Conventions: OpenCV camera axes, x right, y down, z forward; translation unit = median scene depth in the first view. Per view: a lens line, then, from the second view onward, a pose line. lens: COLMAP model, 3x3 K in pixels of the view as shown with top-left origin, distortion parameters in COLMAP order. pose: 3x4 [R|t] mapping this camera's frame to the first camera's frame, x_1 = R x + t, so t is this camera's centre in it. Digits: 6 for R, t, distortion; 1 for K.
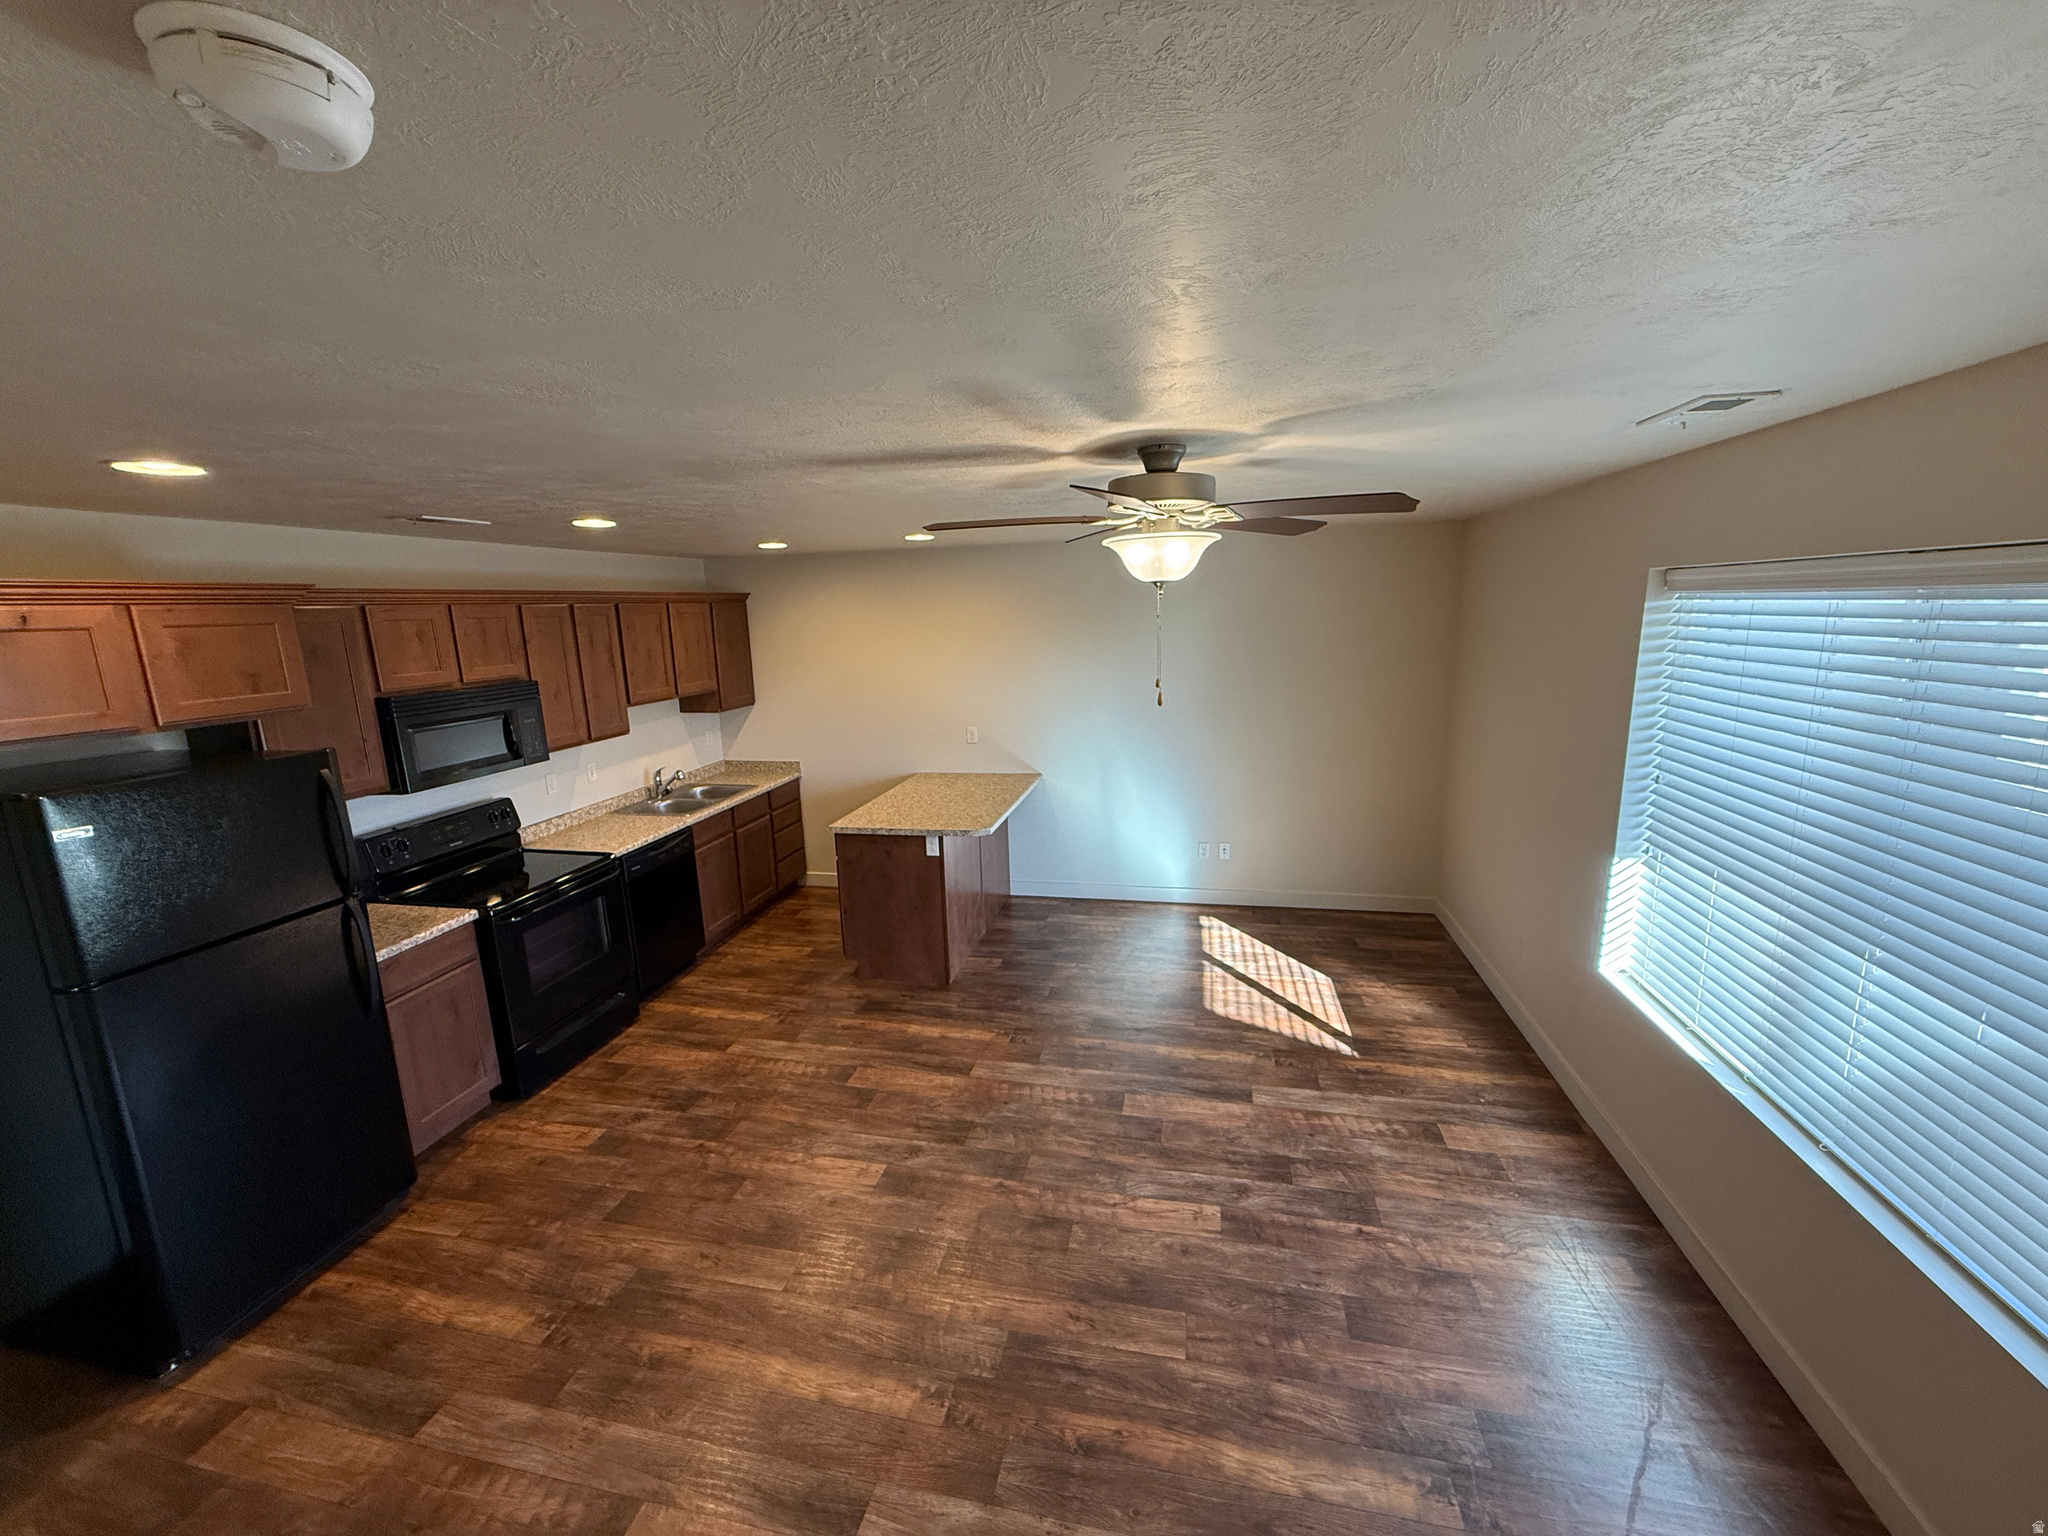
lens RADIAL K [[812.9, 0, 1023.7], [0, 812.9, 767.8], [0, 0, 1]] dist [-0.001772, -0.000008]
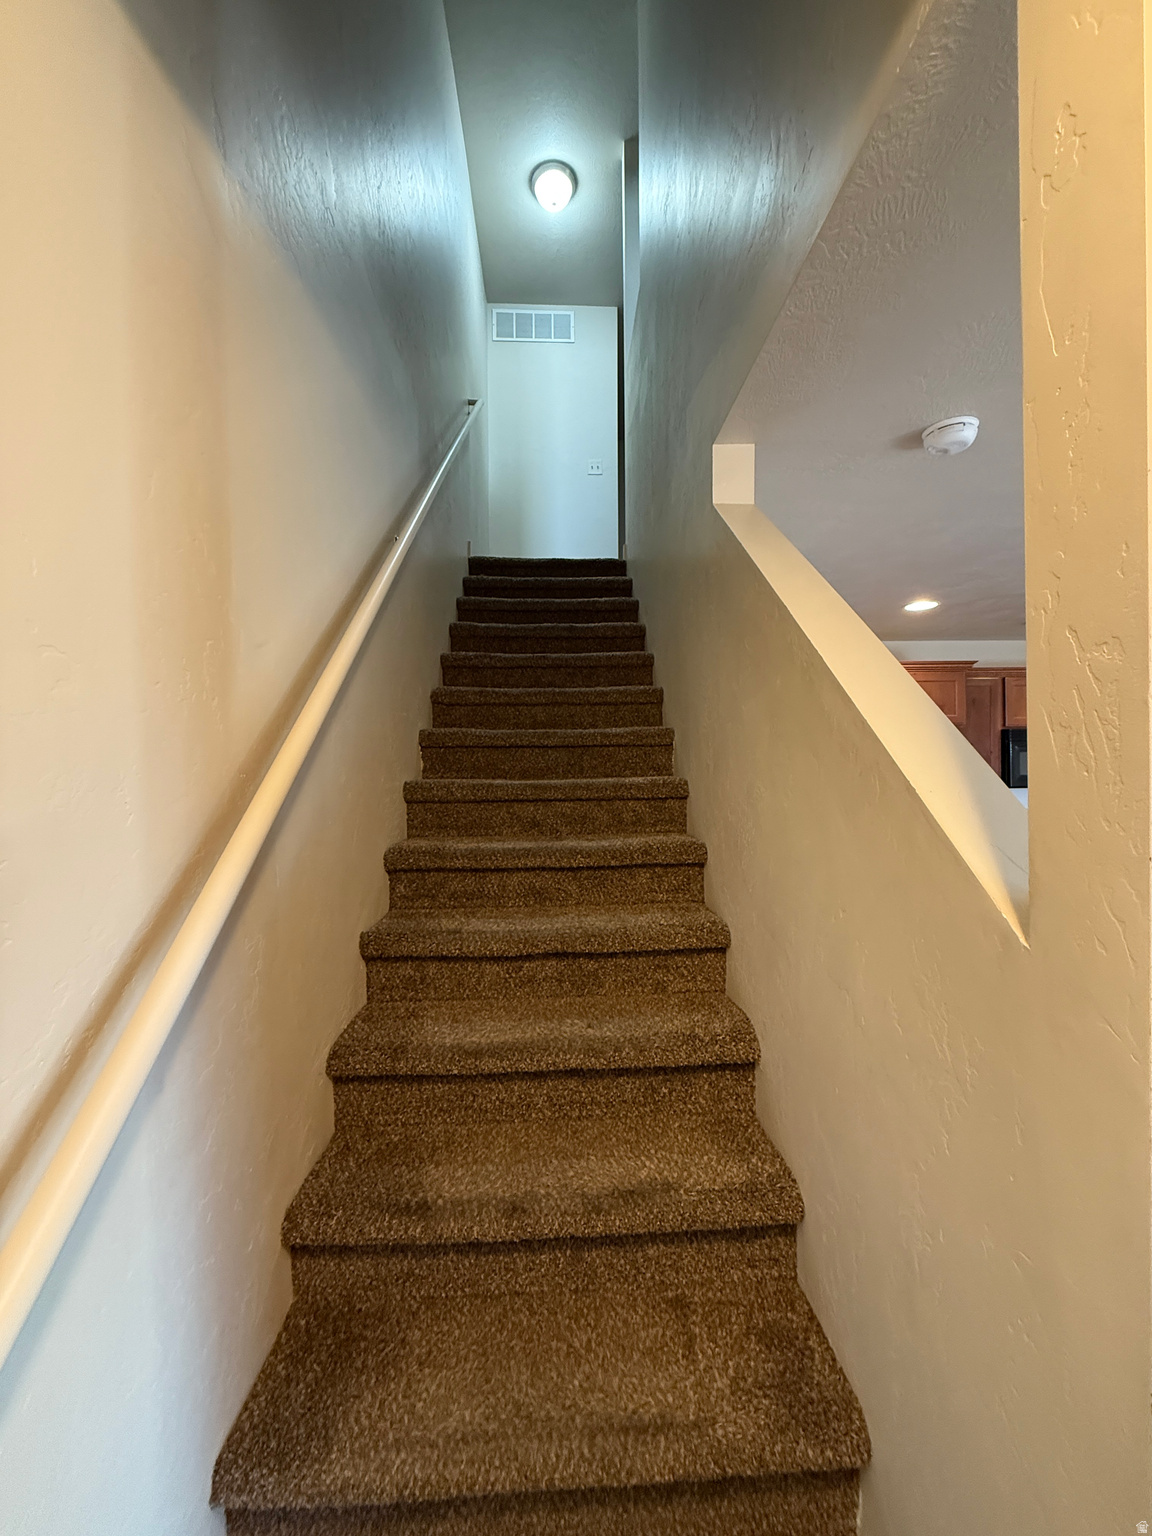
lens RADIAL K [[609.7, 0, 575.9], [0, 609.7, 762.6], [0, 0, 1]] dist [-0.001772, -0.000008]
pose [[0.251638, 0.039490, -0.967015, 1.238327], [-0.179750, 0.983690, -0.006604, 0.850589], [0.950983, 0.175483, 0.254632, -0.950393]]
